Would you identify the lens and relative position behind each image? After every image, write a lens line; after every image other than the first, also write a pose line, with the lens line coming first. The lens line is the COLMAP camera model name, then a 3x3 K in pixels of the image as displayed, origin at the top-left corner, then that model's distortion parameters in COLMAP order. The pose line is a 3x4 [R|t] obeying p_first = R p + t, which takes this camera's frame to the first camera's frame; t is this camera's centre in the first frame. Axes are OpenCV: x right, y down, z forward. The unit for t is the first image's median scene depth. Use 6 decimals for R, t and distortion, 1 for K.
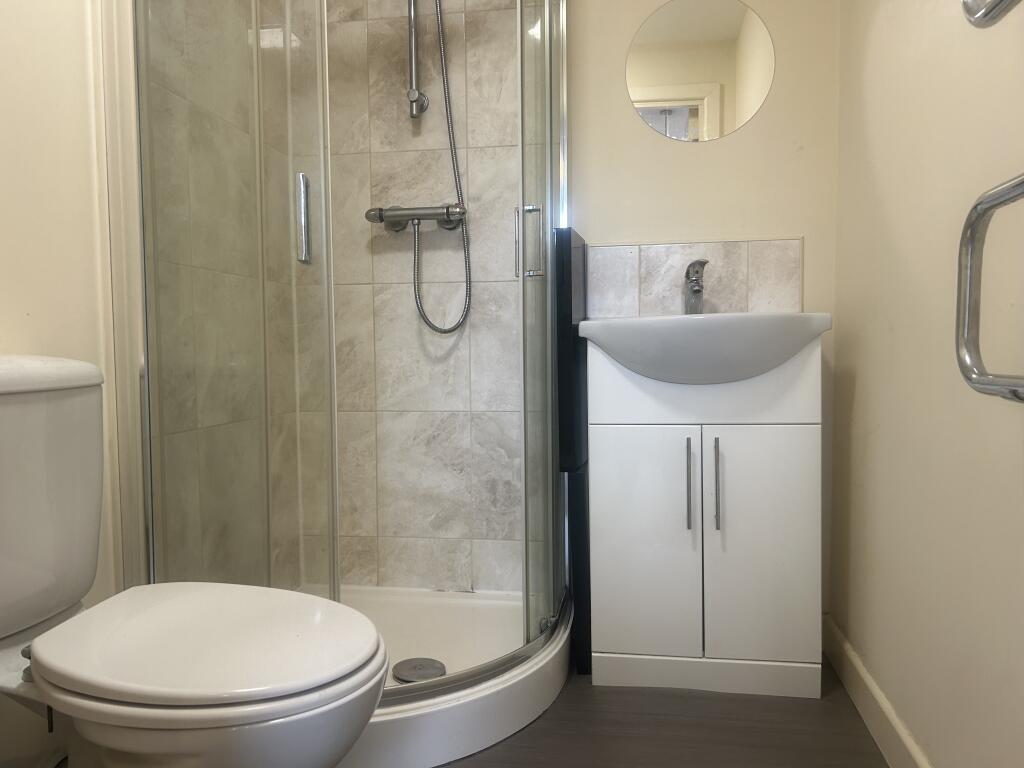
lens RADIAL K [[769.1, 0, 522.5], [0, 769.1, 382.7], [0, 0, 1]] dist [0.069854, -0.074267]
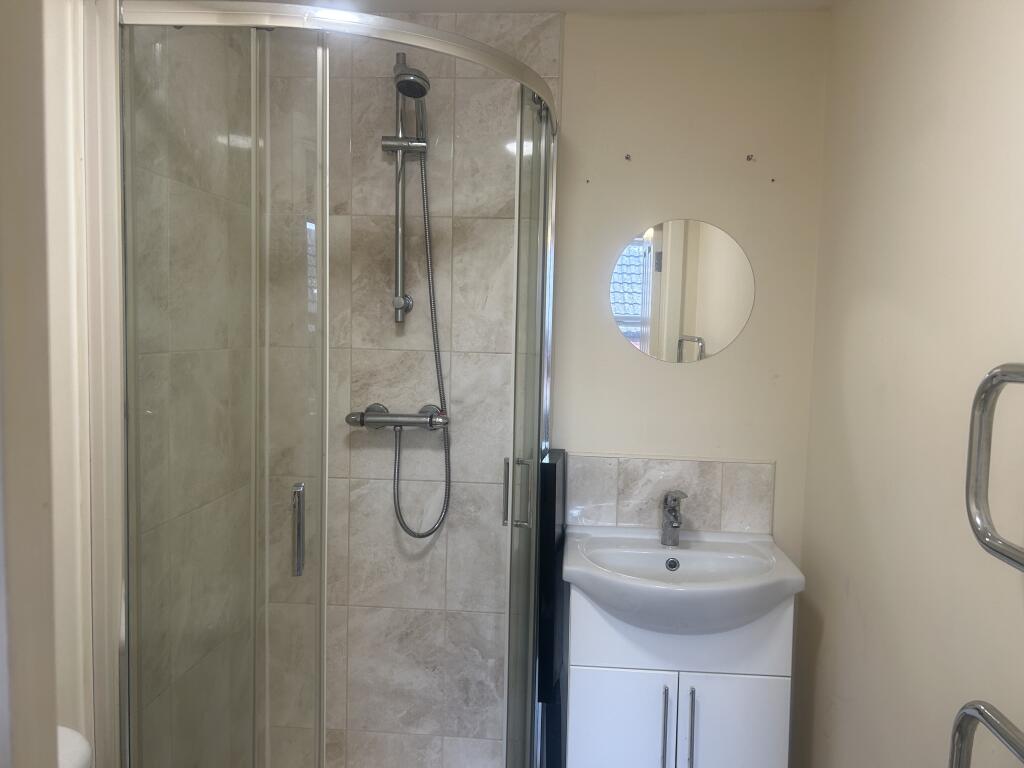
lens RADIAL K [[769.1, 0, 521.3], [0, 769.1, 378.0], [0, 0, 1]] dist [0.069854, -0.074267]
pose [[0.995612, 0.029479, 0.088810, -0.067734], [-0.033214, 0.998612, 0.040868, -0.310557], [-0.087482, -0.043638, 0.995210, 0.002289]]
